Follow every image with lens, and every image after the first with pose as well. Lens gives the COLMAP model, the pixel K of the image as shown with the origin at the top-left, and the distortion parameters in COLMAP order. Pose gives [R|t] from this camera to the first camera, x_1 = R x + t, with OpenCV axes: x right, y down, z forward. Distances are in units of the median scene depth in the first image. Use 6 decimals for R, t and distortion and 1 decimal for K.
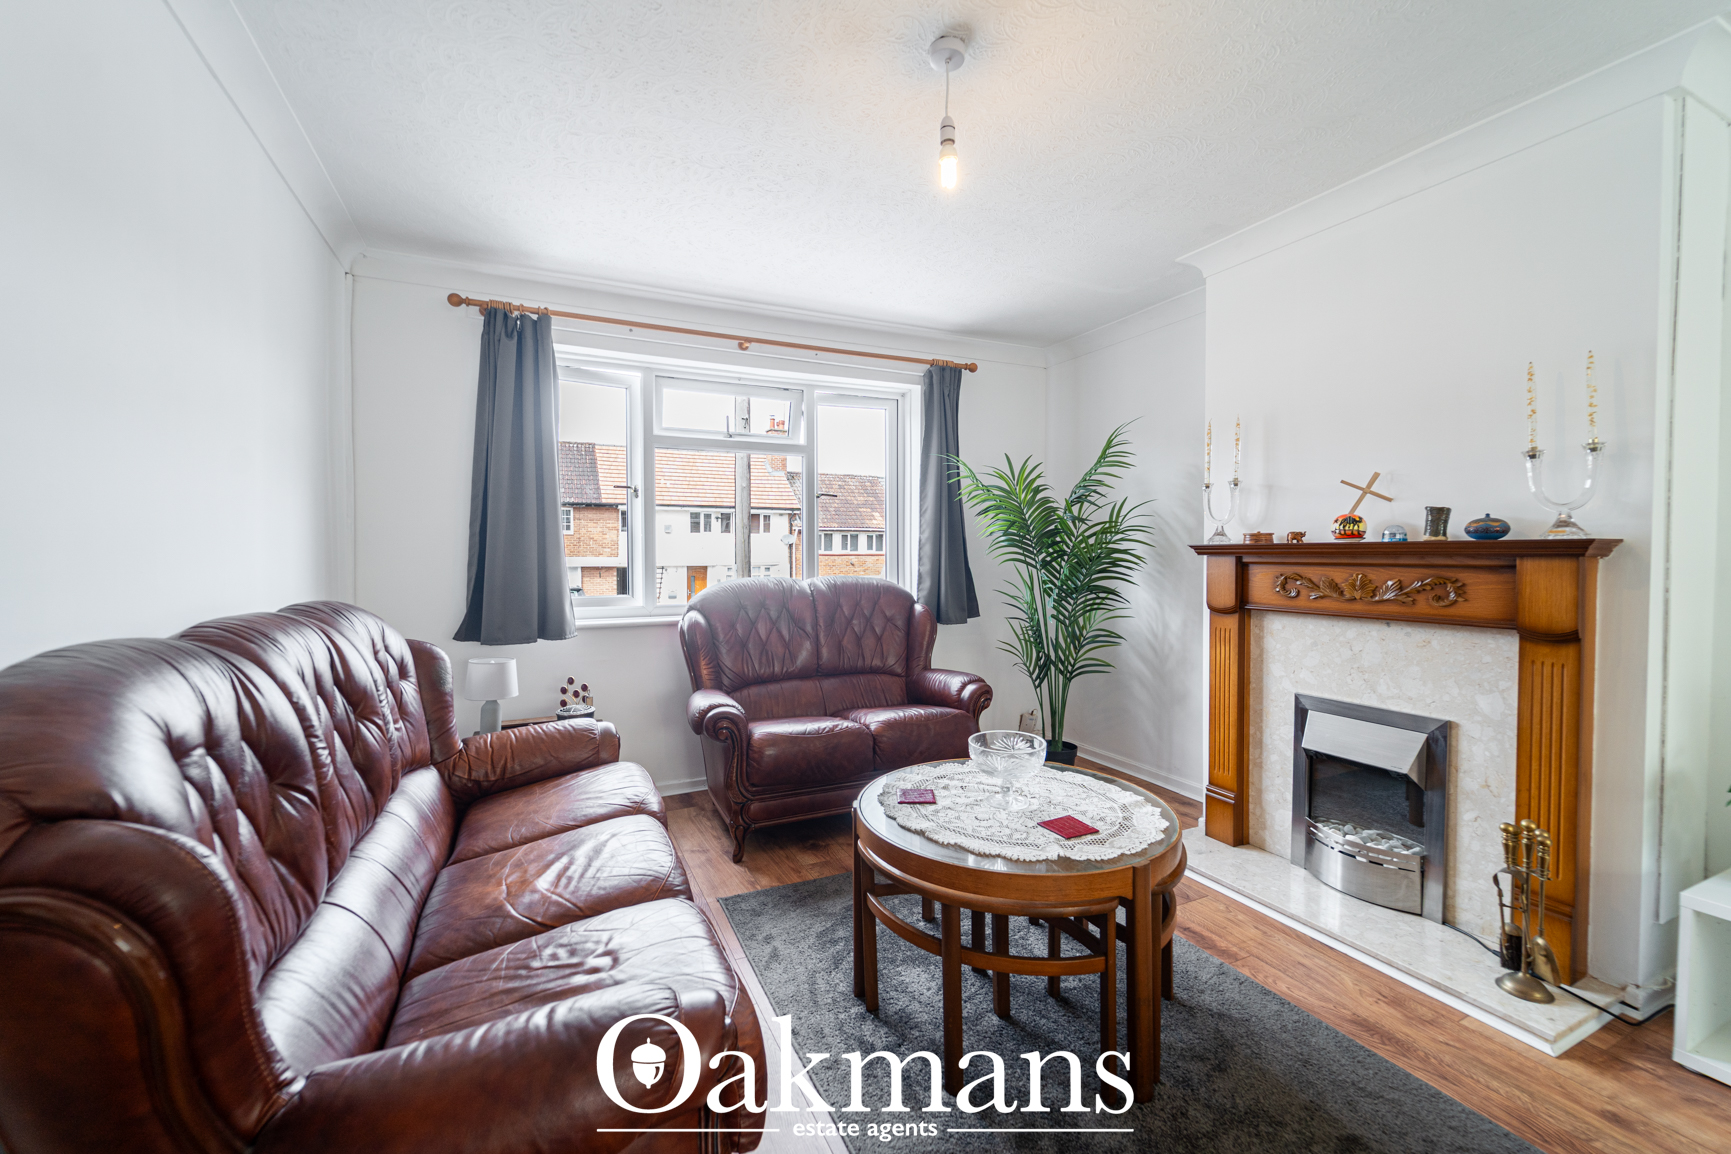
lens RADIAL K [[704.4, 0, 867.4], [0, 704.4, 569.3], [0, 0, 1]] dist [-0.002036, -0.000160]
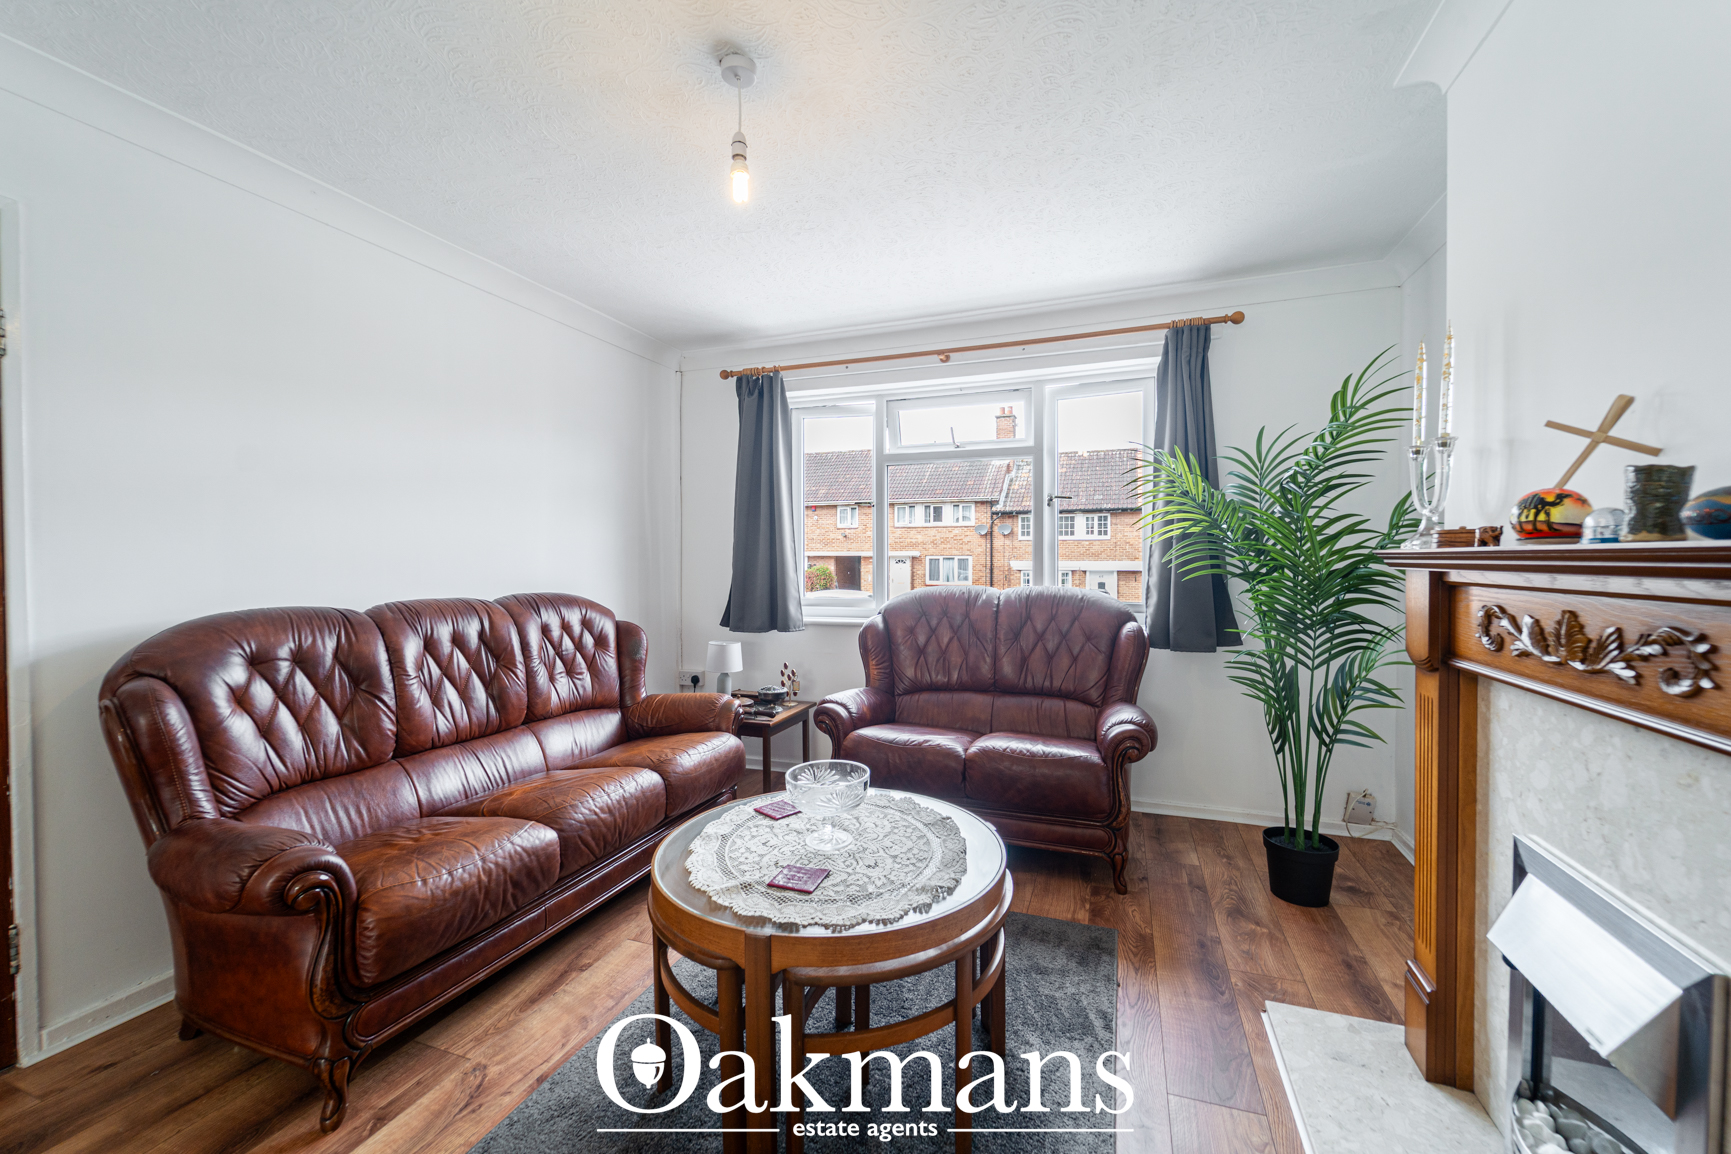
lens RADIAL K [[696.7, 0, 864.1], [0, 696.7, 568.8], [0, 0, 1]] dist [-0.001736, 0.000237]
pose [[0.701733, 0.009457, -0.712378, 0.581738], [-0.013186, 0.999913, 0.000285, -0.014117], [0.712318, 0.009194, 0.701796, 0.266473]]
